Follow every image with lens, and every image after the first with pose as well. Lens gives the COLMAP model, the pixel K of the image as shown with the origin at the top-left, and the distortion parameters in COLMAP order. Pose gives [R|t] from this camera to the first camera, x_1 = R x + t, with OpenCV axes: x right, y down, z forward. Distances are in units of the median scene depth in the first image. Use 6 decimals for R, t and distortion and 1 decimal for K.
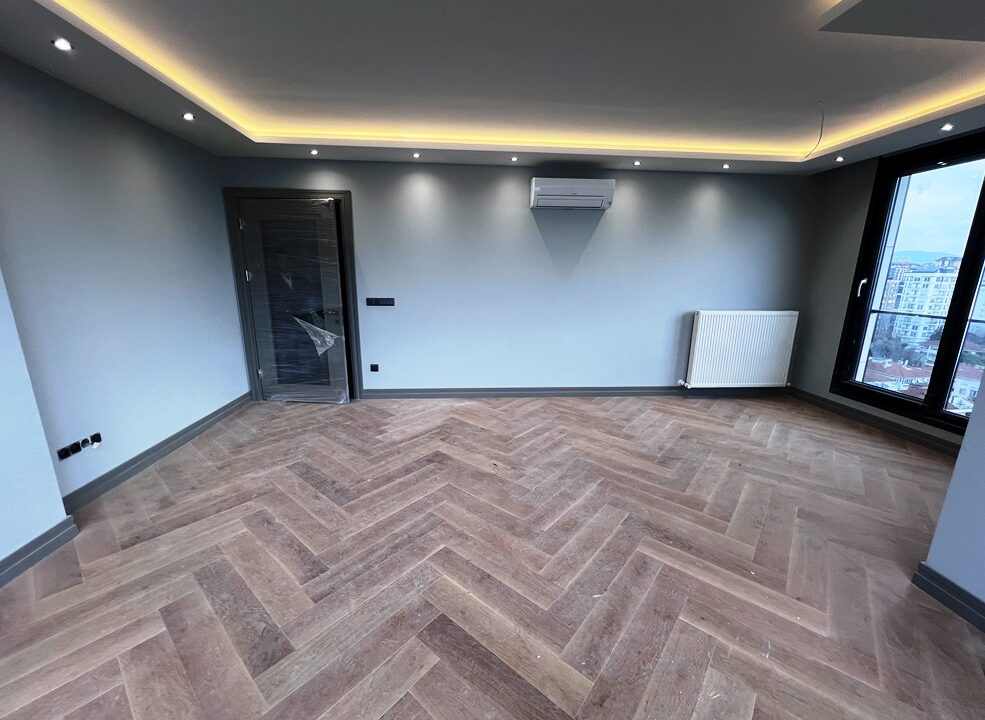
lens RADIAL K [[394.3, 0, 494.4], [0, 394.3, 362.3], [0, 0, 1]] dist [0.000874, 0.000204]
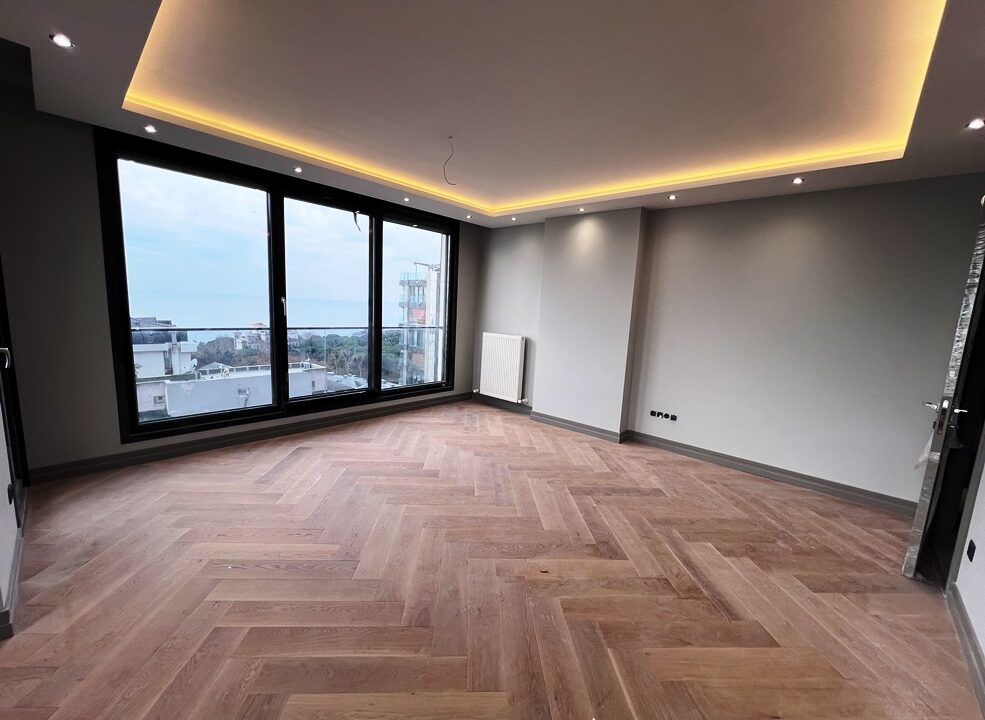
lens RADIAL K [[396.4, 0, 492.3], [0, 396.4, 362.0], [0, 0, 1]] dist [0.001149, -0.000229]
pose [[-0.732159, 0.045819, -0.679591, 0.433131], [-0.211374, 0.933193, 0.290641, -0.227826], [0.647506, 0.356443, -0.673561, 1.023686]]
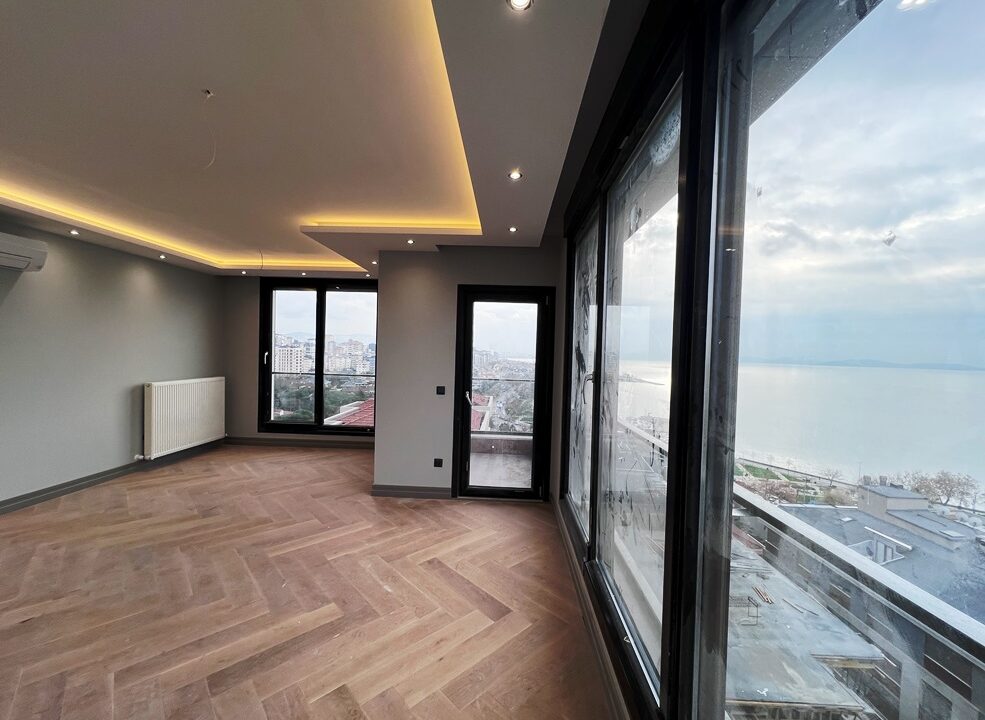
lens RADIAL K [[396.4, 0, 492.3], [0, 396.4, 361.3], [0, 0, 1]] dist [0.001149, -0.000229]
pose [[0.116417, -0.031699, 0.992694, -0.480914], [0.196915, 0.980386, 0.008213, -0.020782], [-0.973484, 0.194520, 0.120376, -0.014188]]
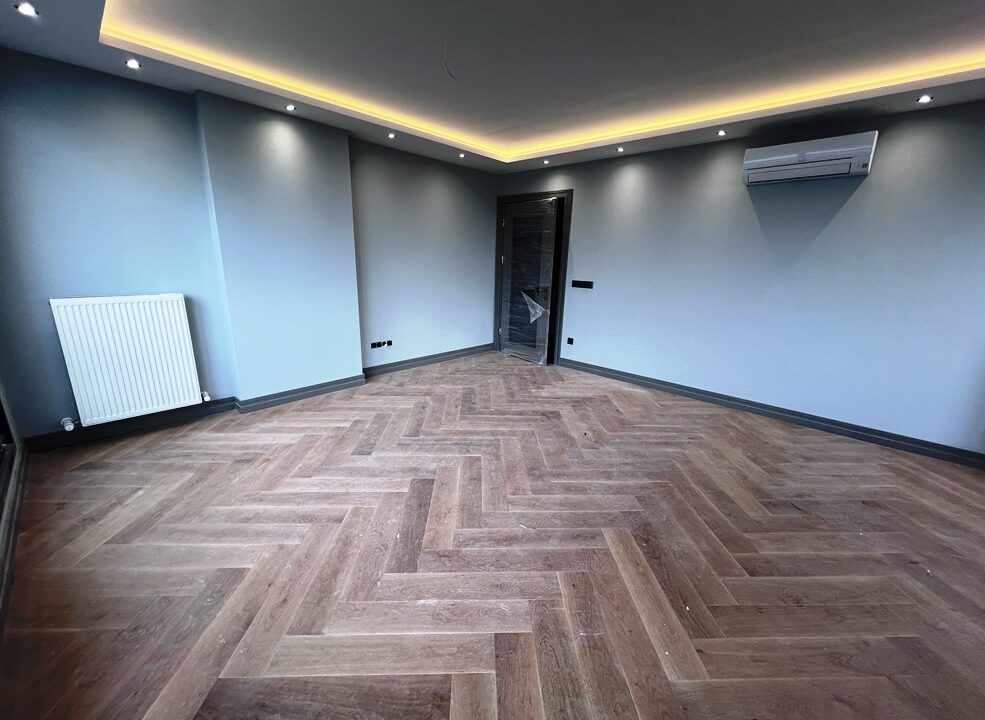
lens RADIAL K [[394.3, 0, 494.8], [0, 394.3, 363.0], [0, 0, 1]] dist [0.000874, 0.000204]
pose [[0.672898, 0.199274, -0.712389, 0.452582], [-0.186865, 0.977590, 0.096952, 0.007423], [0.715744, 0.067881, 0.695056, 0.040840]]
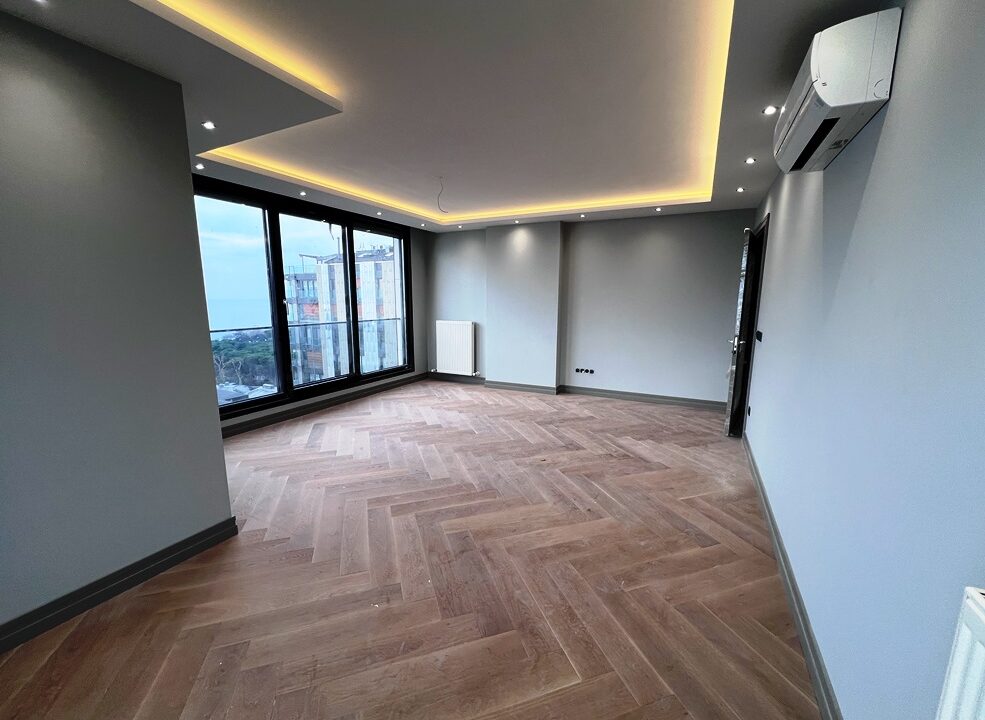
lens RADIAL K [[396.4, 0, 492.2], [0, 396.4, 362.5], [0, 0, 1]] dist [0.001149, -0.000229]
pose [[-0.530525, 0.122074, -0.838833, 0.823034], [-0.201096, 0.943201, 0.264447, -0.235042], [0.823470, 0.308982, -0.475843, 1.068352]]
